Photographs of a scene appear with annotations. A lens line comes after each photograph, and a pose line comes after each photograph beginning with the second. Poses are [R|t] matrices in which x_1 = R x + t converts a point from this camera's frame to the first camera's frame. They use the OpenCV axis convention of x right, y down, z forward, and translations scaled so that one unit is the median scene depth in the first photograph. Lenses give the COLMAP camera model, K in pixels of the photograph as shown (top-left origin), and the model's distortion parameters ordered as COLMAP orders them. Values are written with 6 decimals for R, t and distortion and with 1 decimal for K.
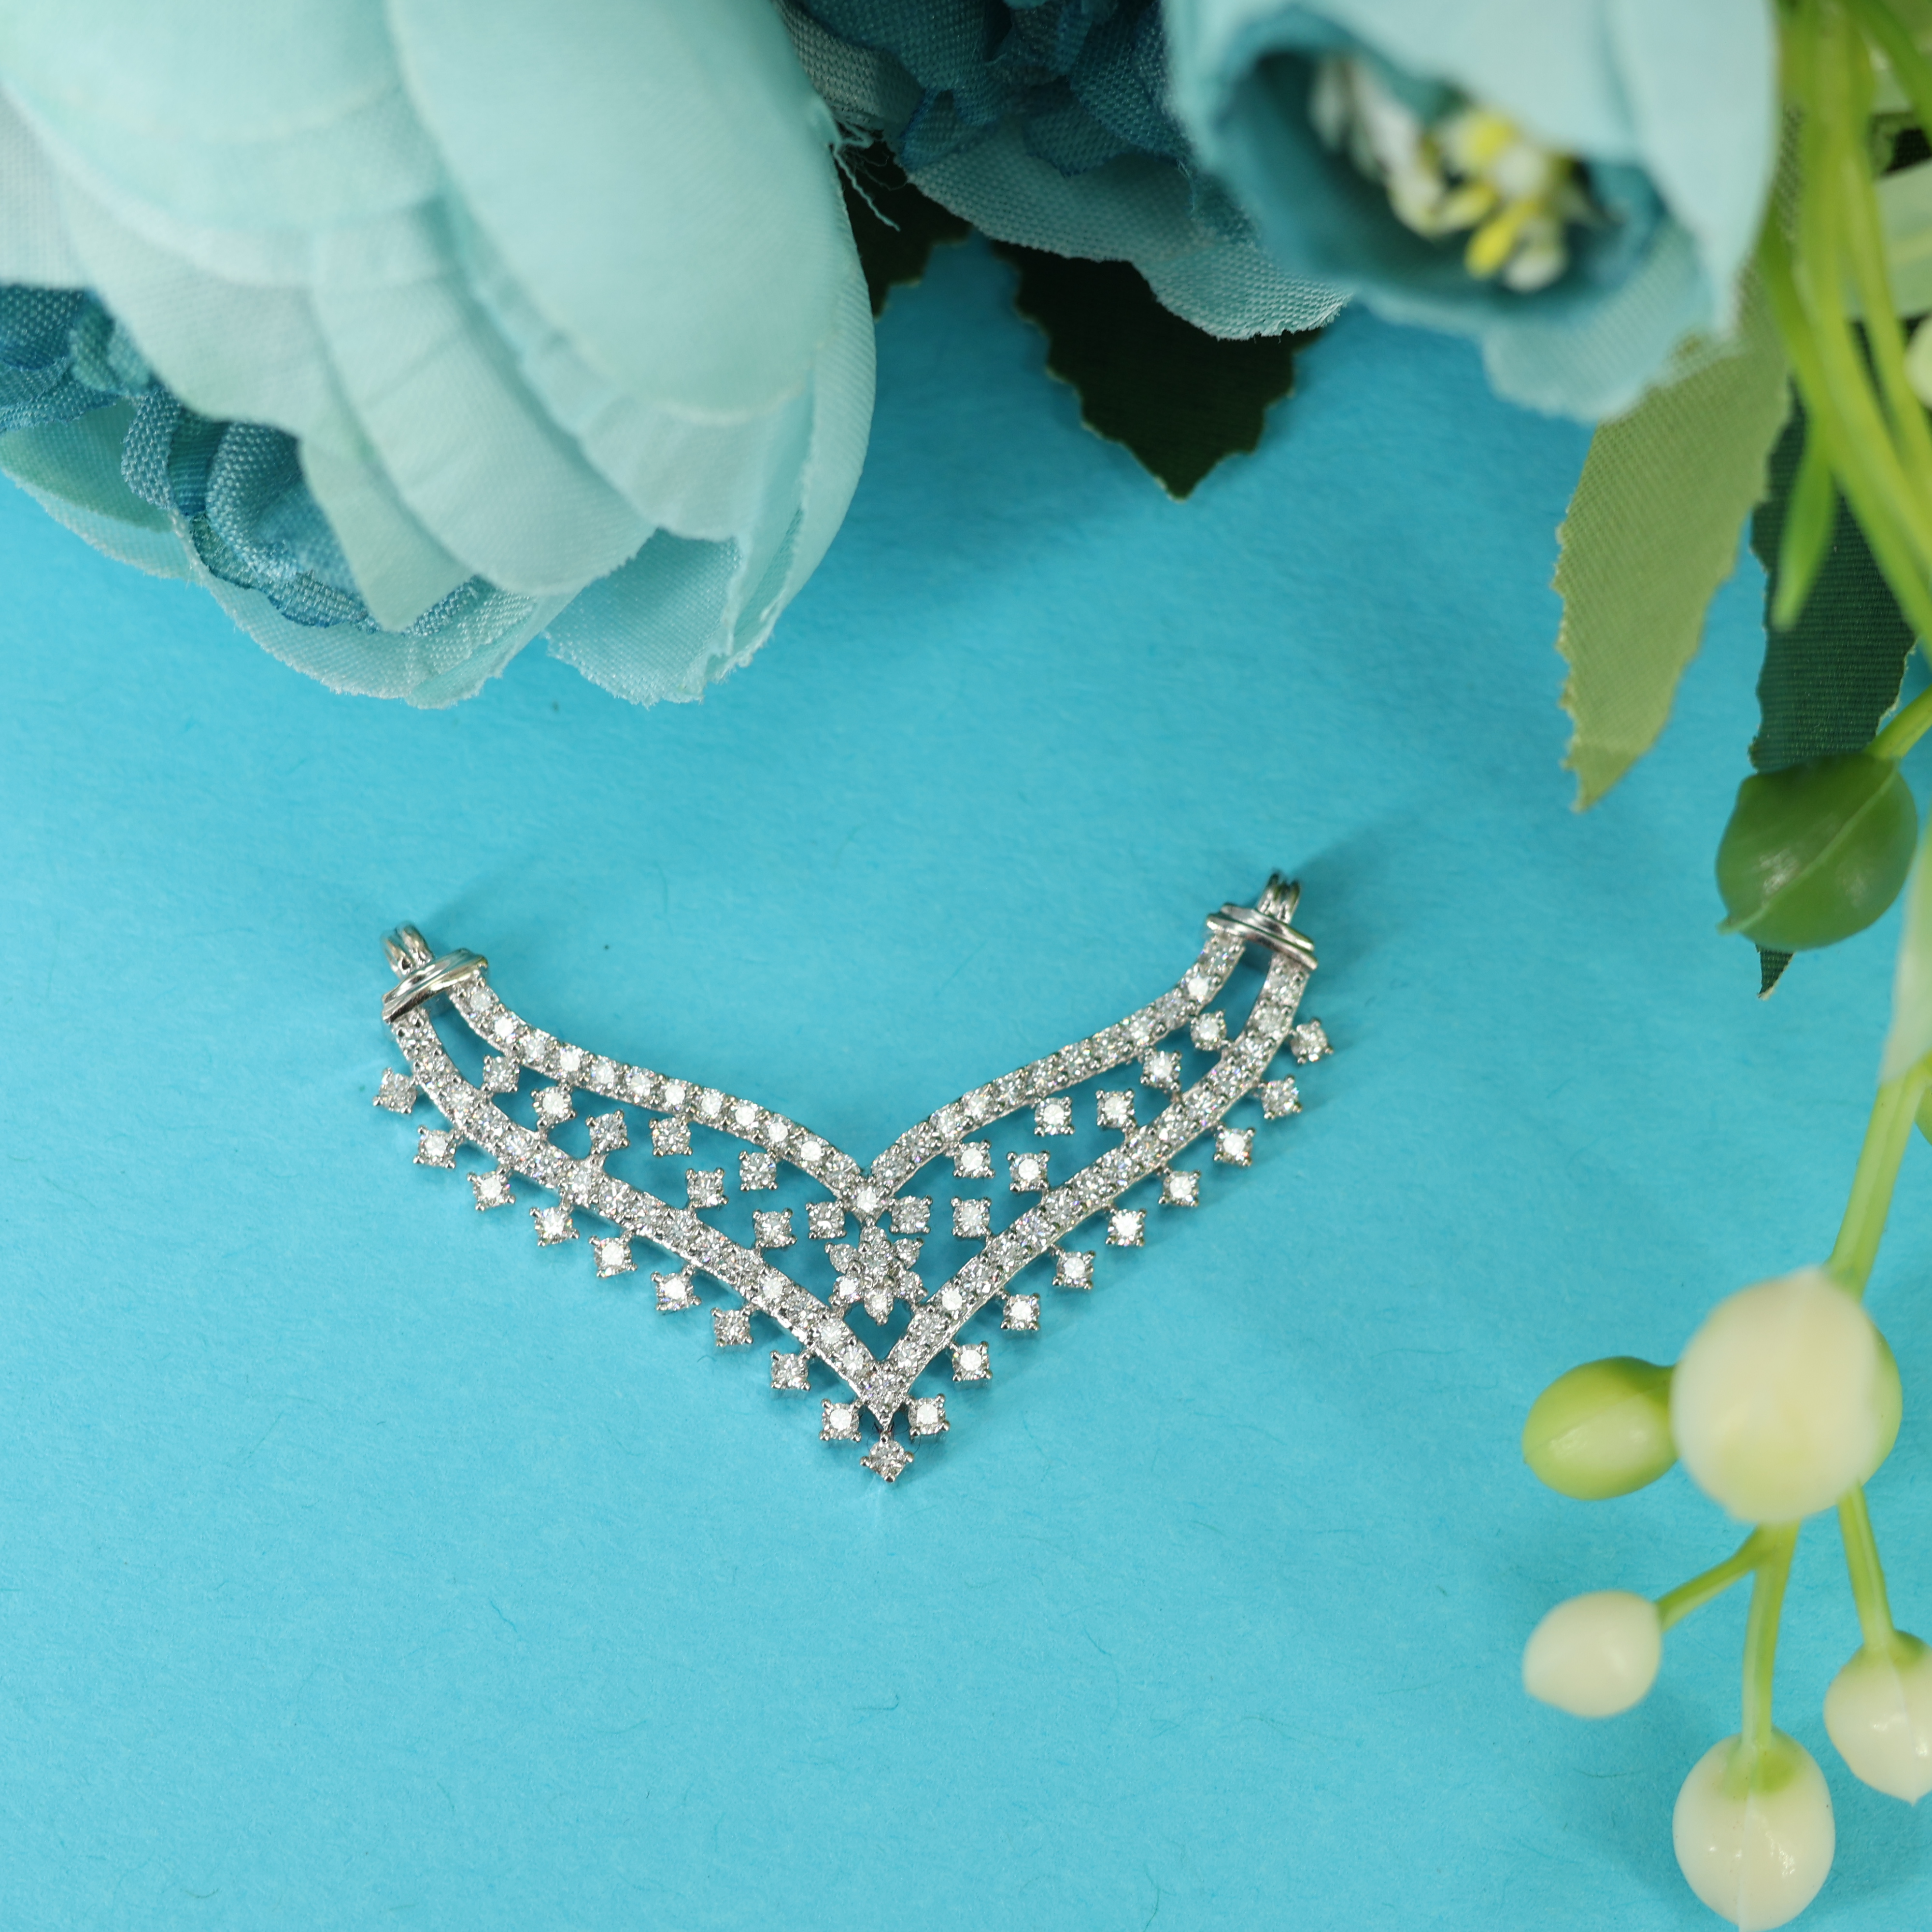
lens RADIAL K [[8217.0, 0, 966.0], [0, 8217.0, 966.0], [0, 0, 1]] dist [0.037812, -2.828602]
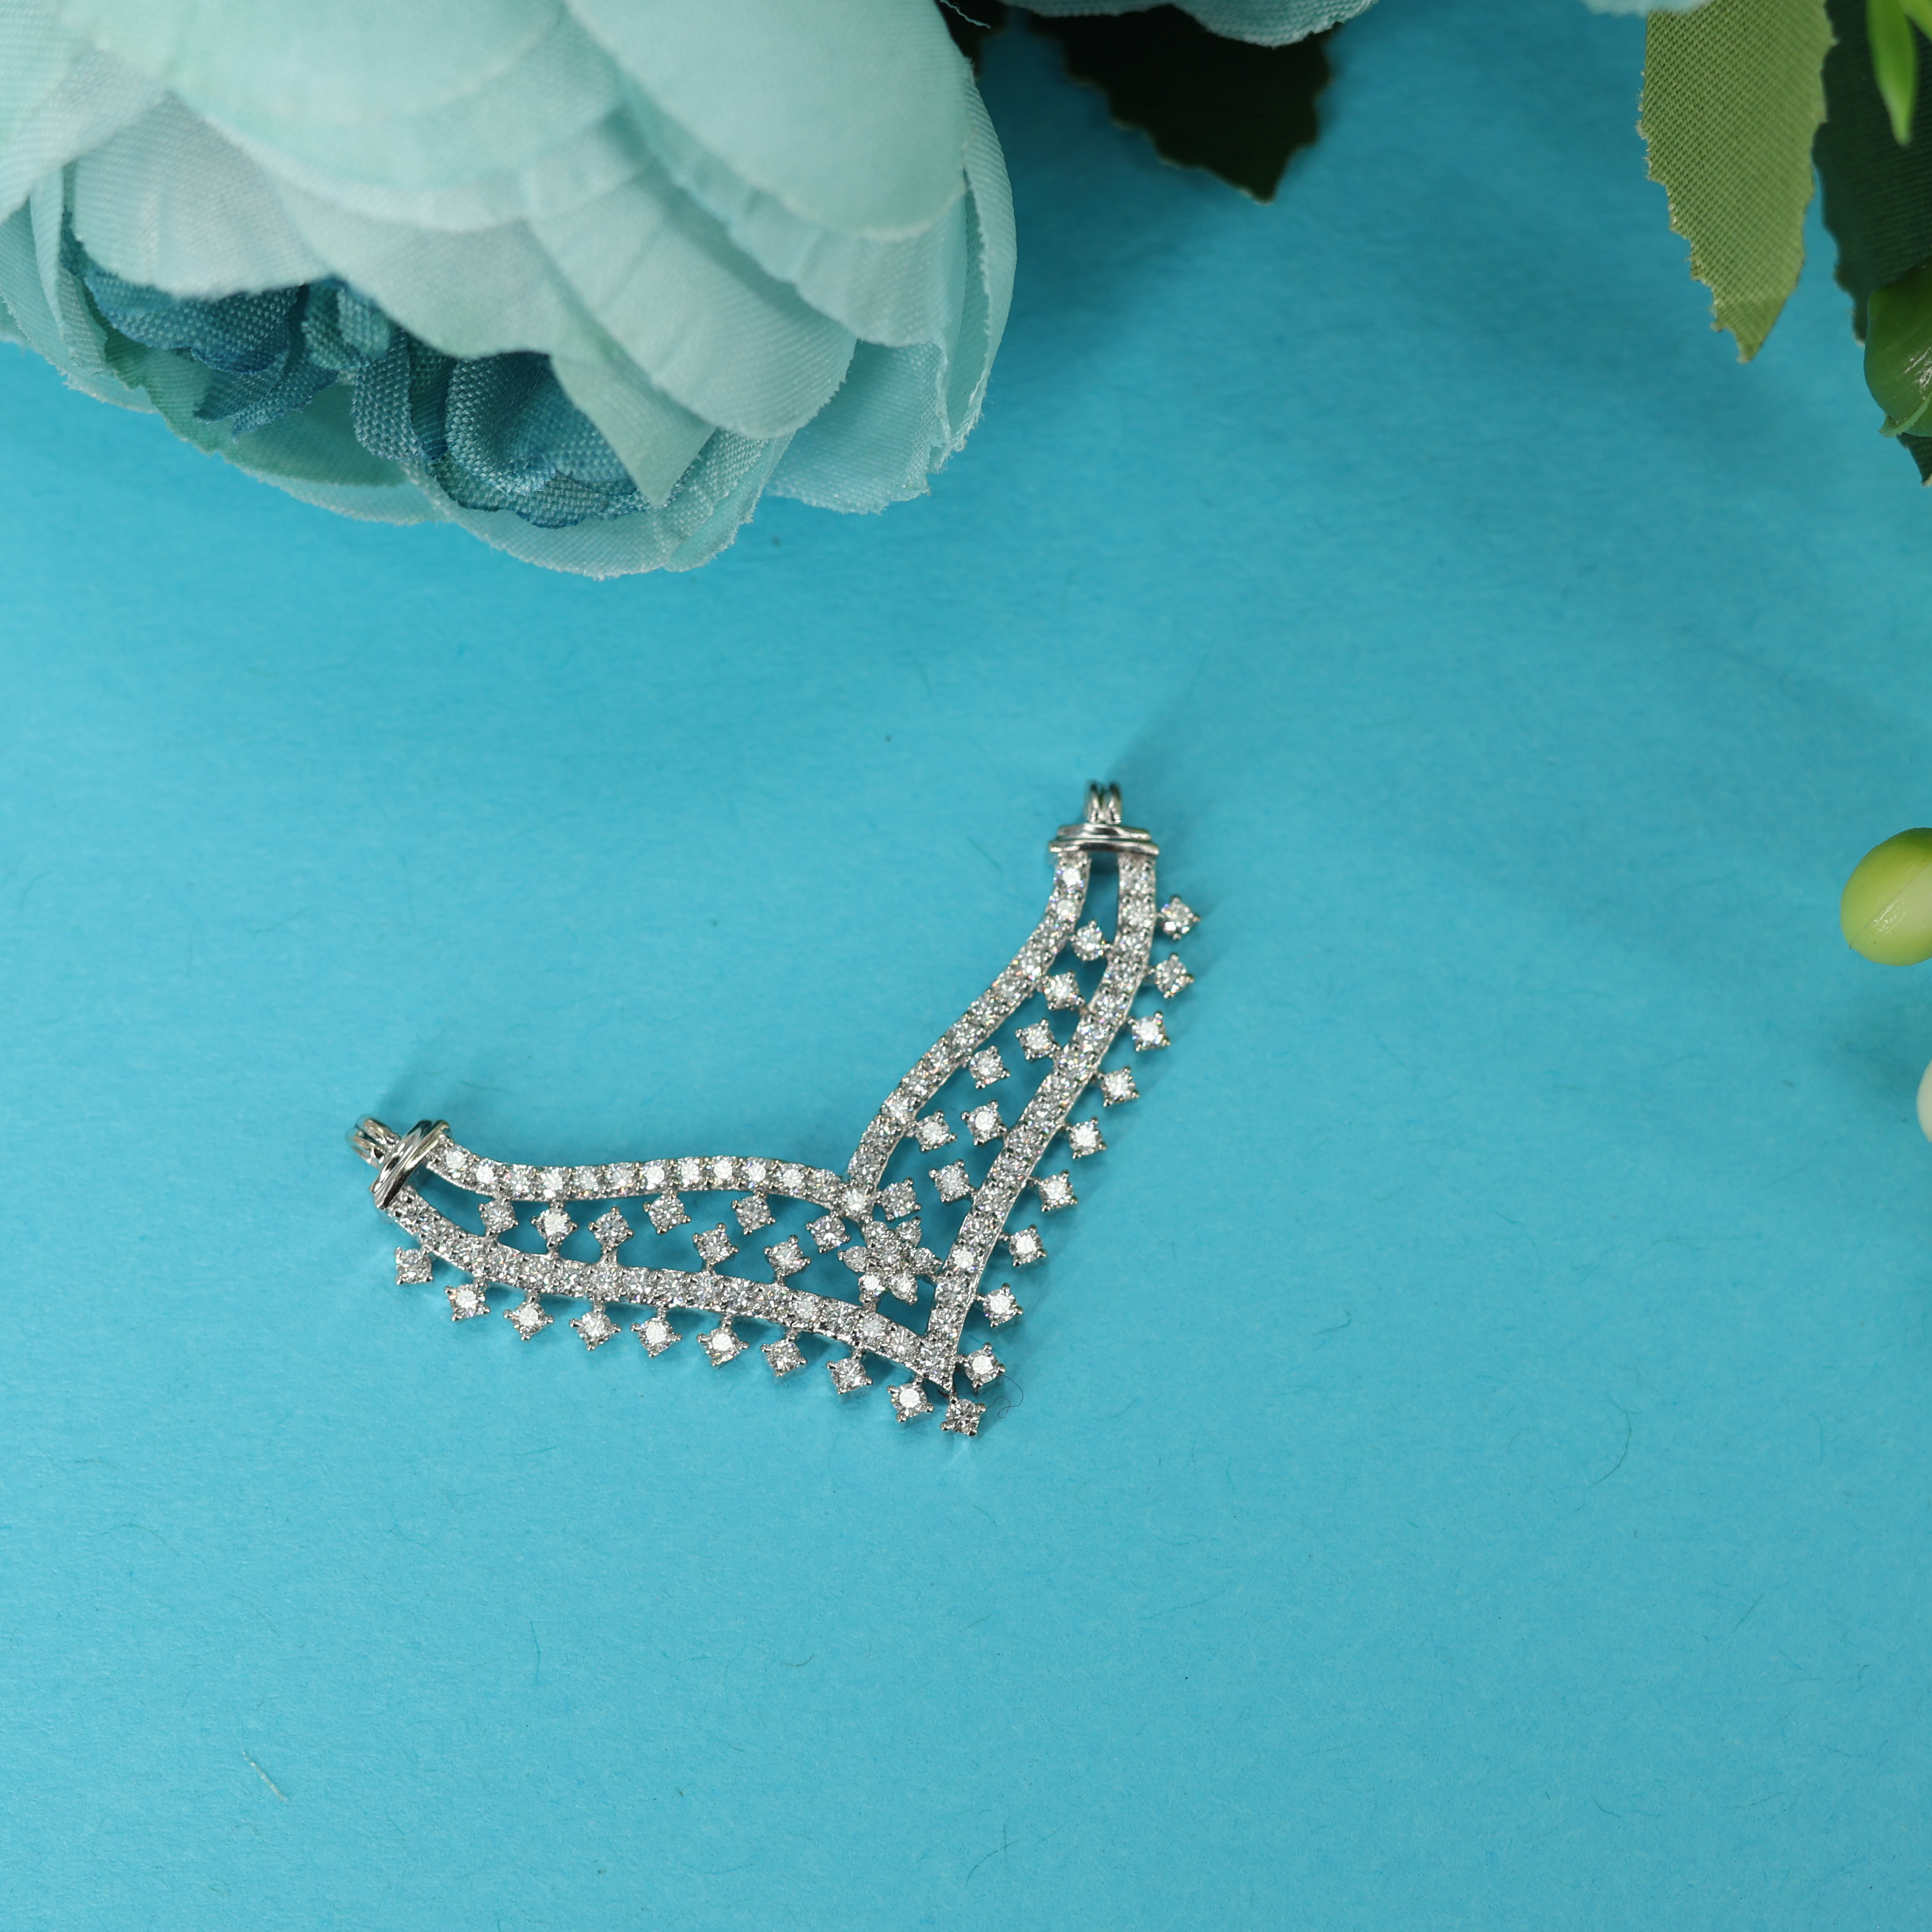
lens RADIAL K [[8217.0, 0, 966.0], [0, 8217.0, 966.0], [0, 0, 1]] dist [0.037812, -2.828602]
pose [[0.958536, -0.281218, 0.046097, -0.095595], [0.280230, 0.959559, 0.026783, 0.000426], [-0.051765, -0.012755, 0.998578, -0.096658]]
